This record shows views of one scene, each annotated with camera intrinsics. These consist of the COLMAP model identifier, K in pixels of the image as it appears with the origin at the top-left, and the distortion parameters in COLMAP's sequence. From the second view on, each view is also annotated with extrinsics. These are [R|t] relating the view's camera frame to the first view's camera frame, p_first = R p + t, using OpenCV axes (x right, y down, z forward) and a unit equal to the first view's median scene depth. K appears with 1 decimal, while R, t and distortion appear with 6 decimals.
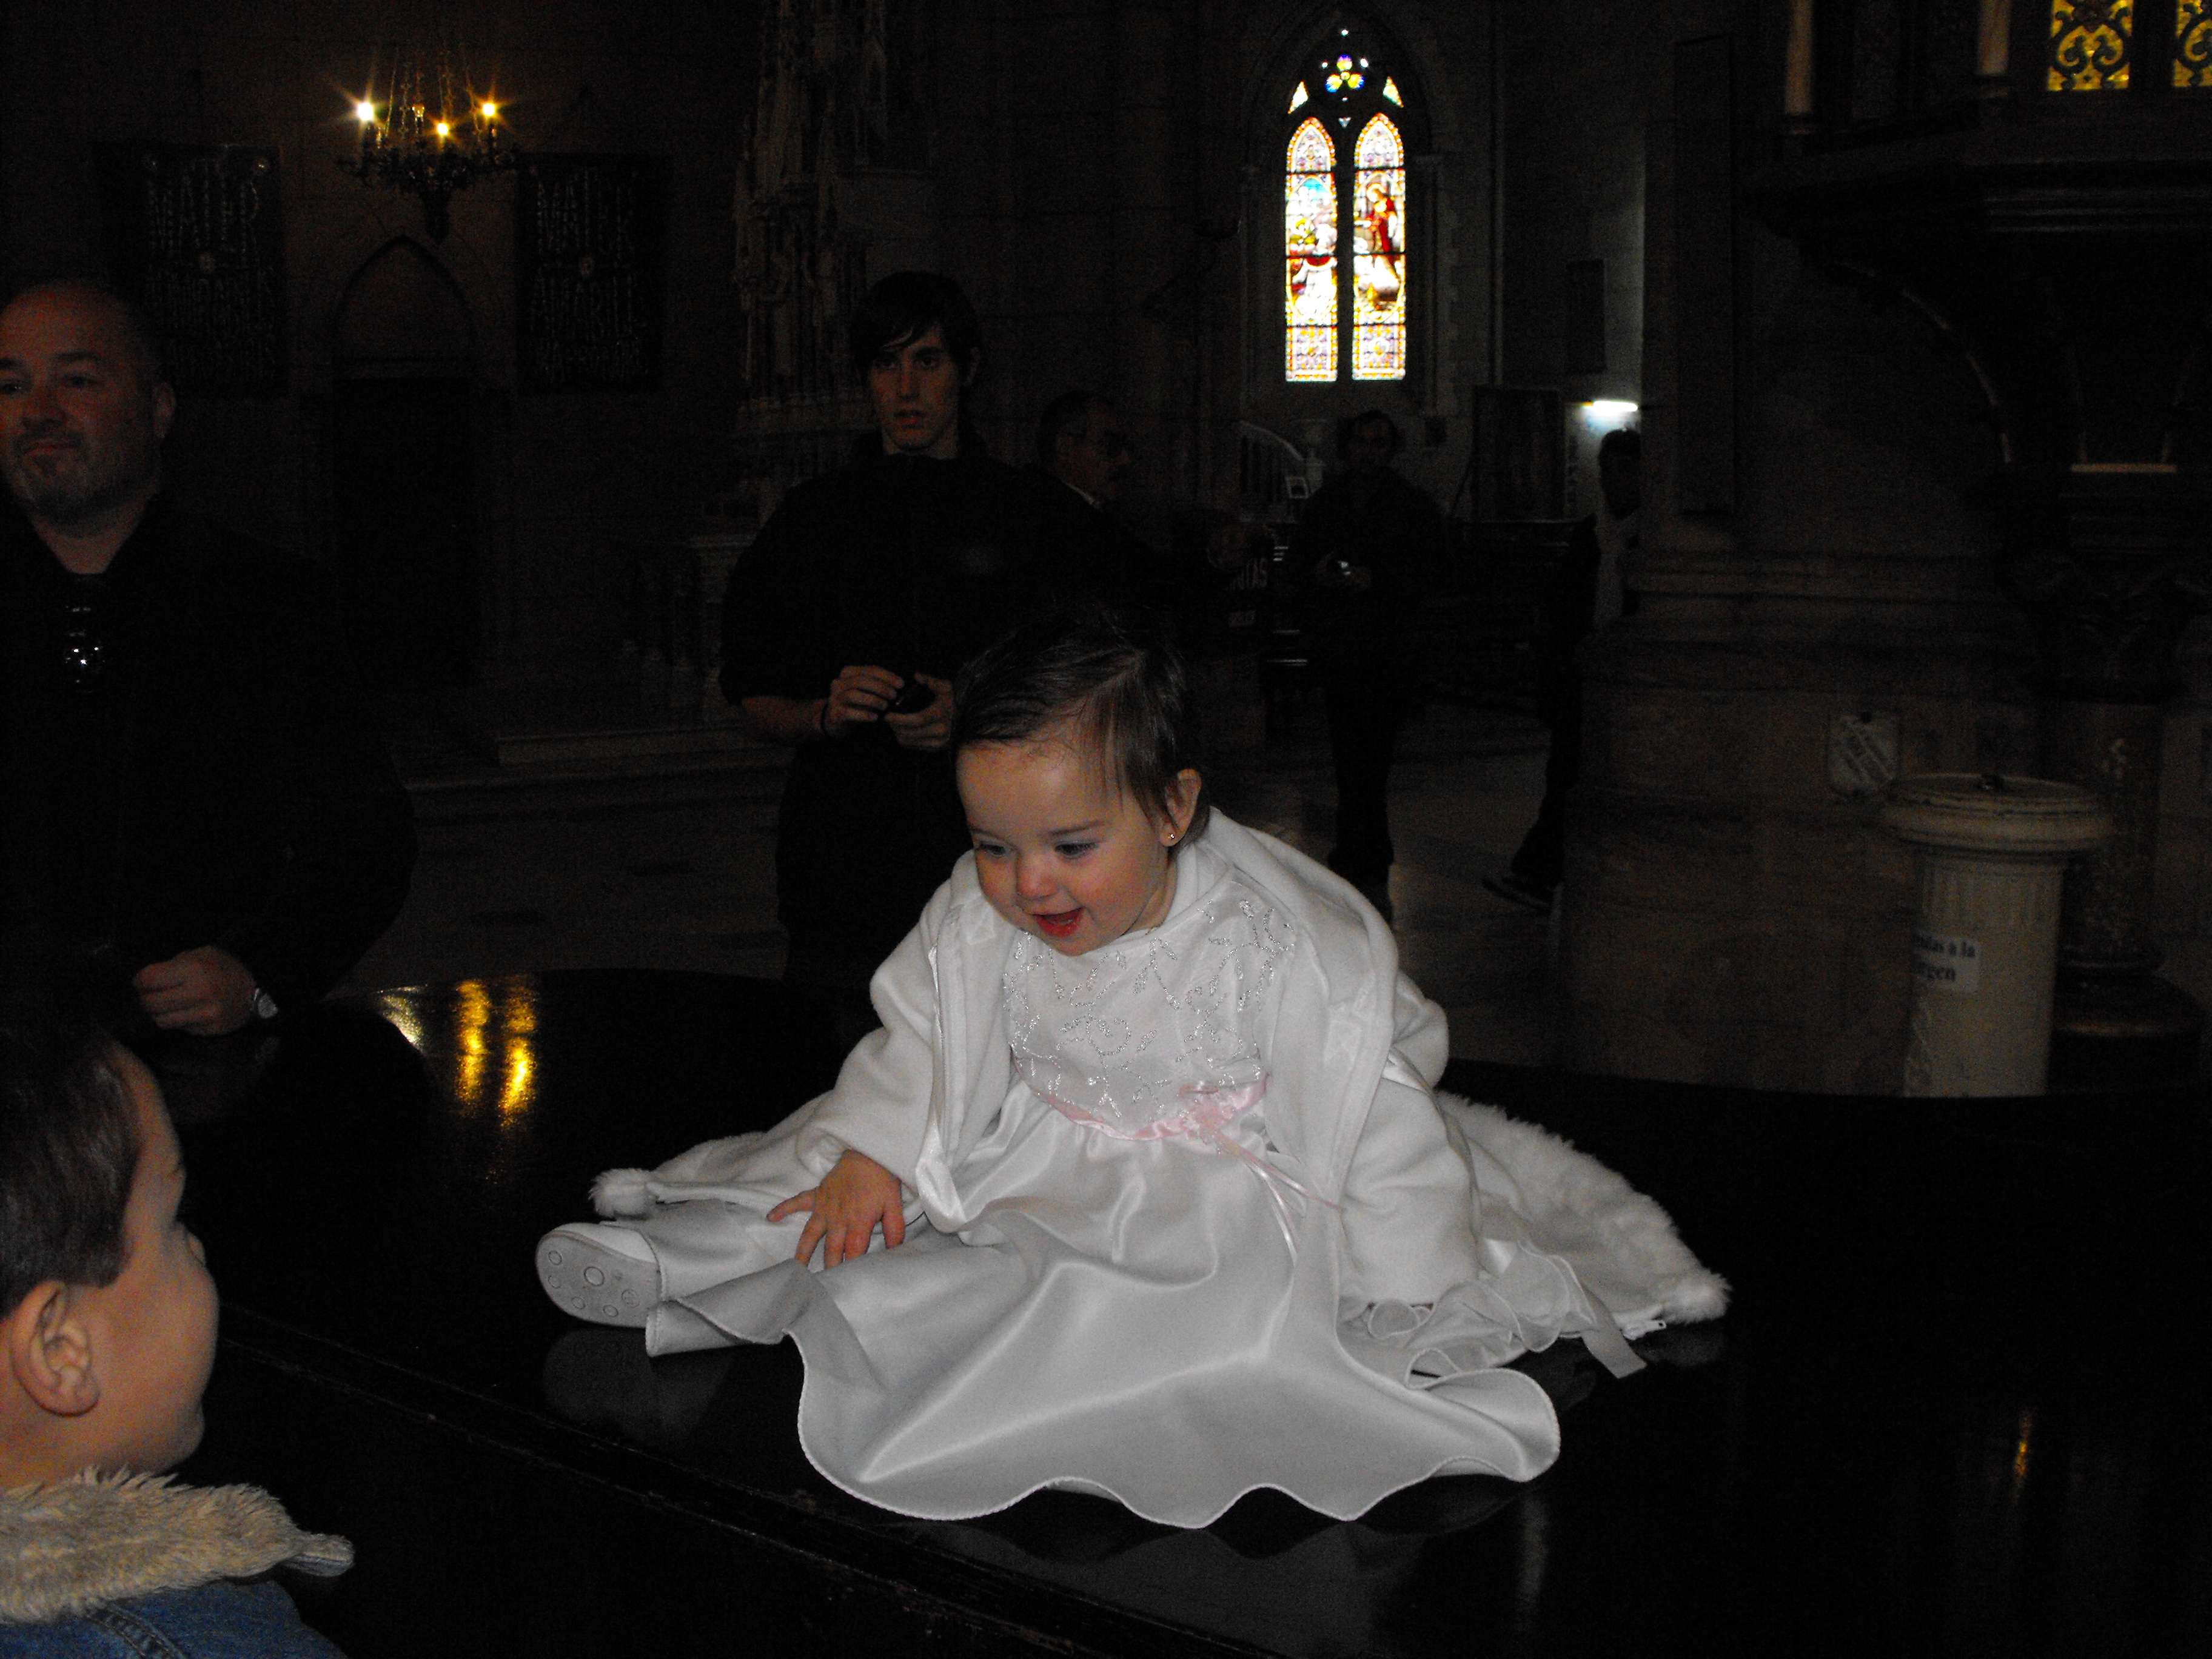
lens RADIAL K [[2361.1, 0, 1106.0], [0, 2361.1, 829.5], [0, 0, 1]] dist [-0.221229, 0.321856]
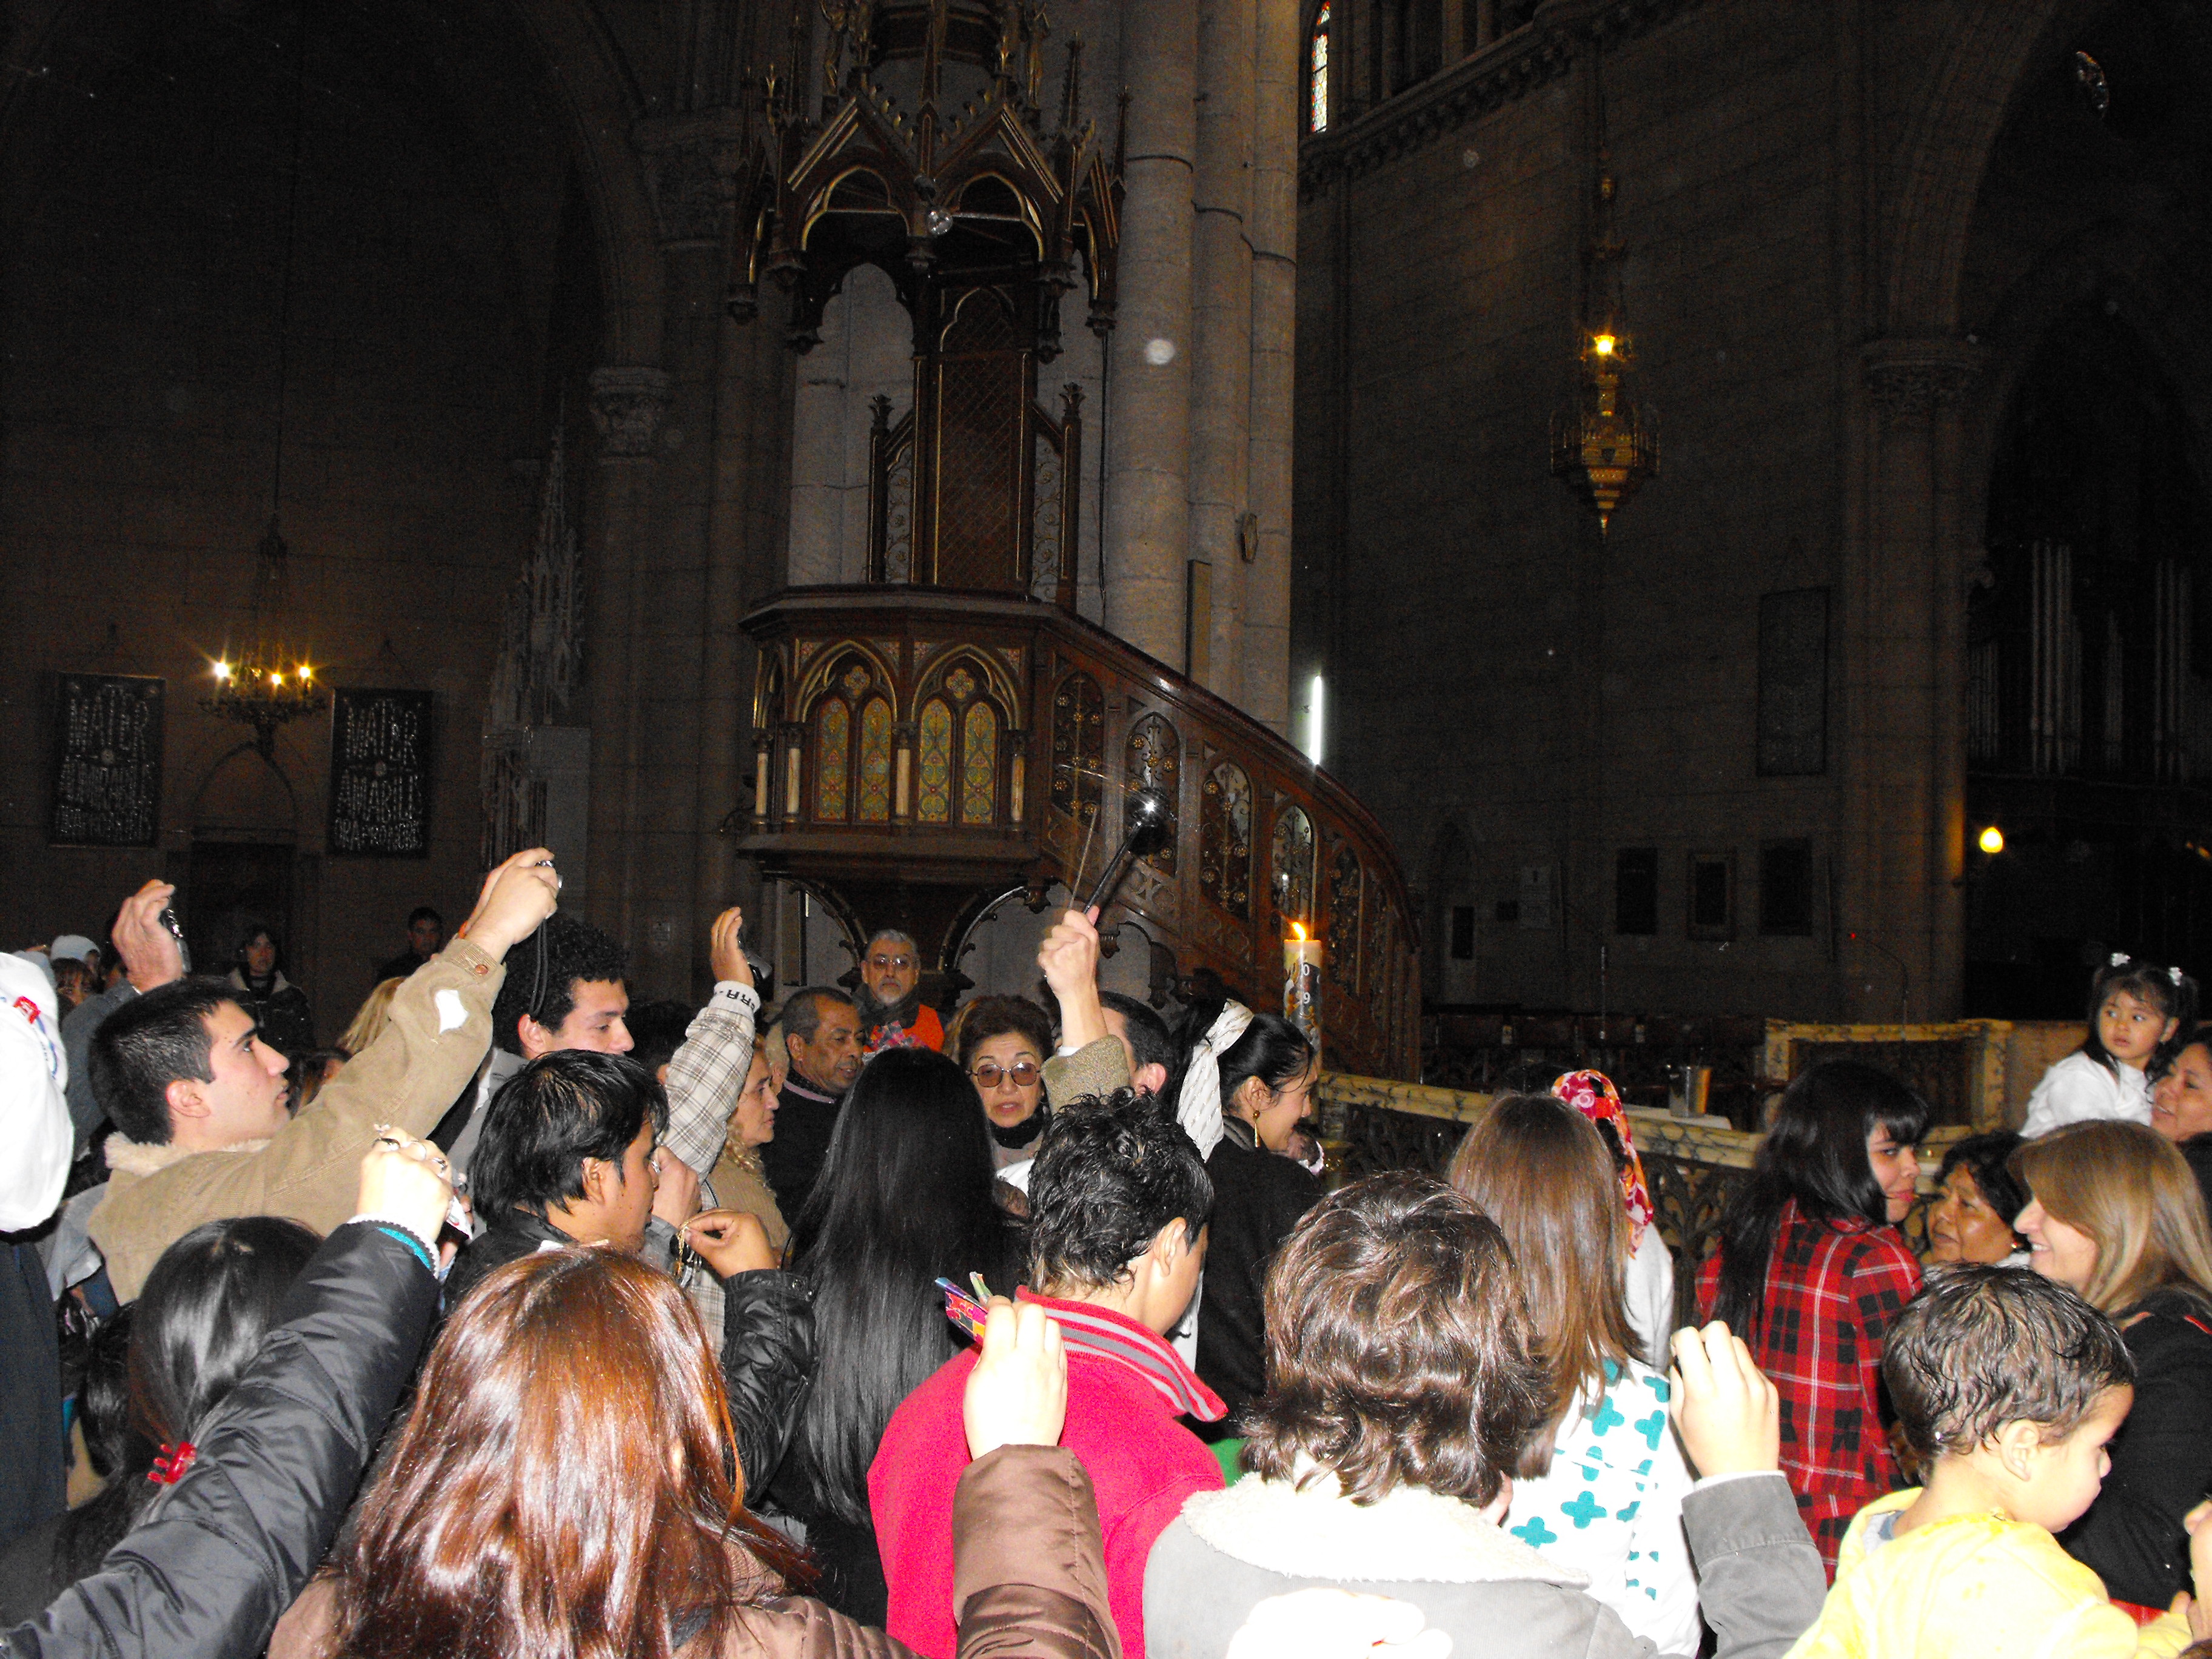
lens RADIAL K [[2361.1, 0, 1106.0], [0, 2361.1, 829.5], [0, 0, 1]] dist [-0.221229, 0.321856]
pose [[0.998754, 0.029997, 0.039887, 0.182588], [-0.022244, 0.982993, -0.182288, 0.043561], [-0.044677, 0.181174, 0.982436, -0.446957]]
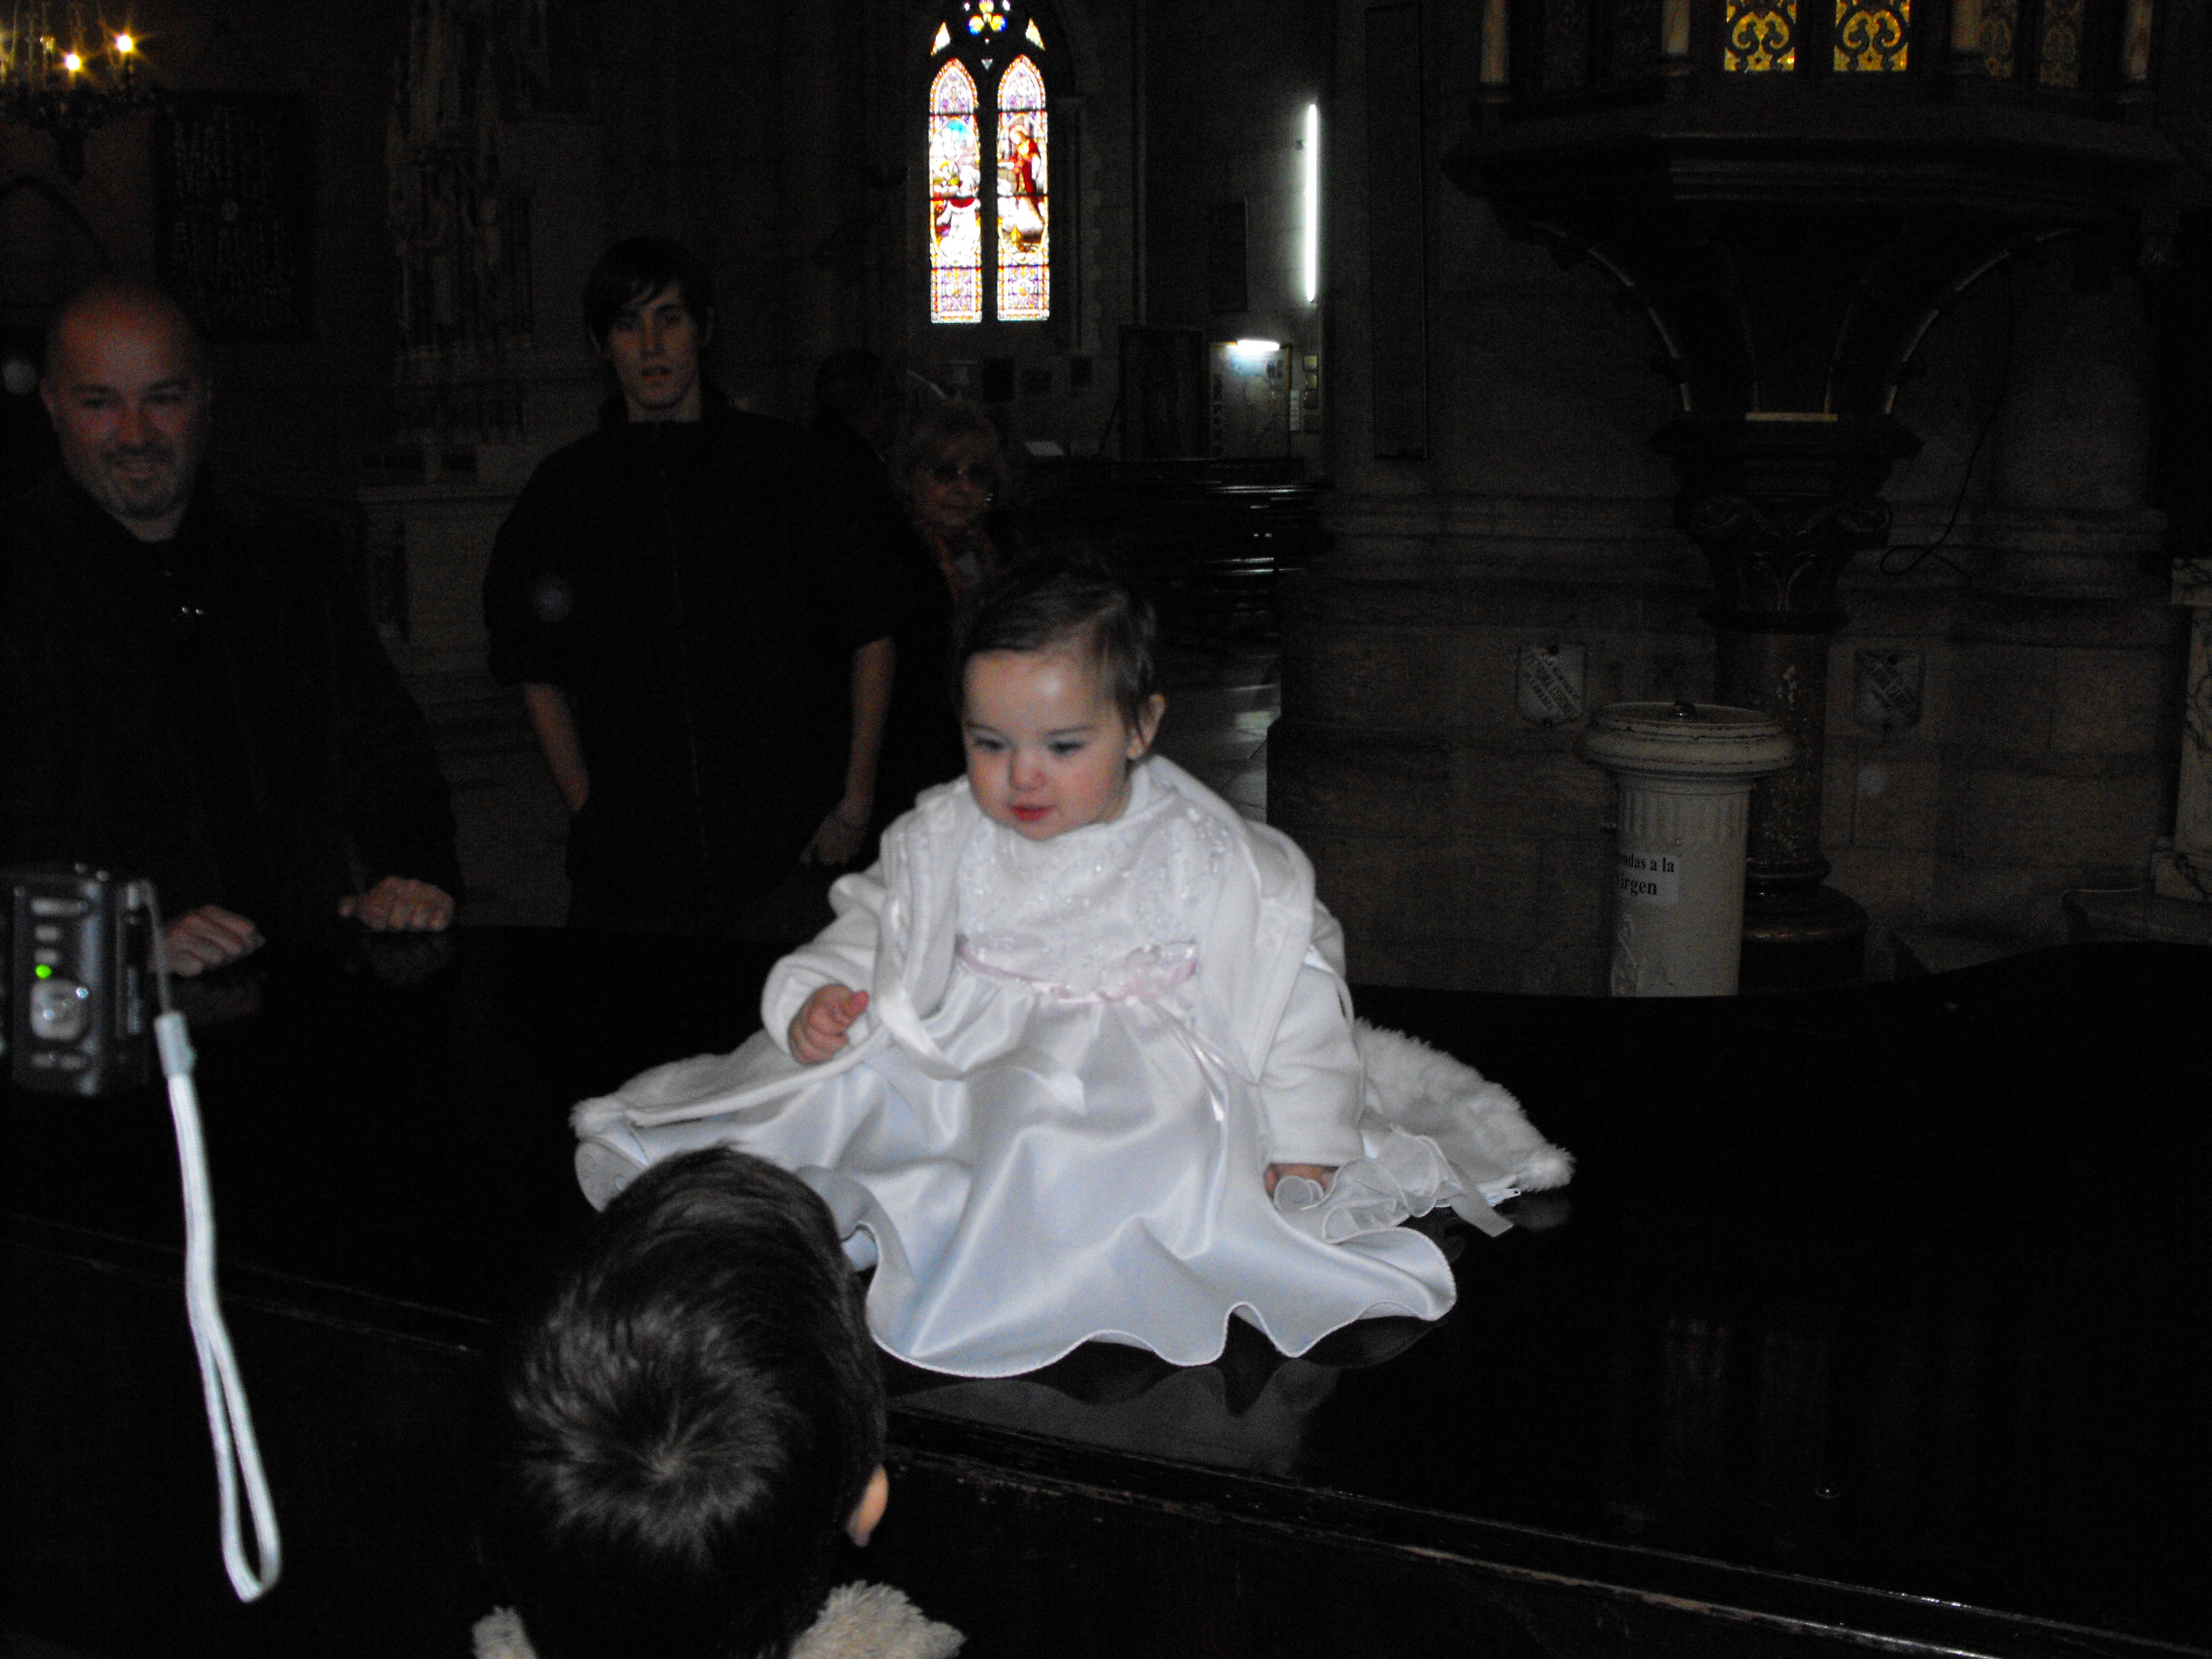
lens RADIAL K [[2361.1, 0, 1106.0], [0, 2361.1, 829.5], [0, 0, 1]] dist [-0.221229, 0.321856]
pose [[0.988167, -0.028963, 0.150623, -0.014871], [0.025143, 0.999314, 0.027205, -0.000254], [-0.151307, -0.023096, 0.988217, -0.011789]]
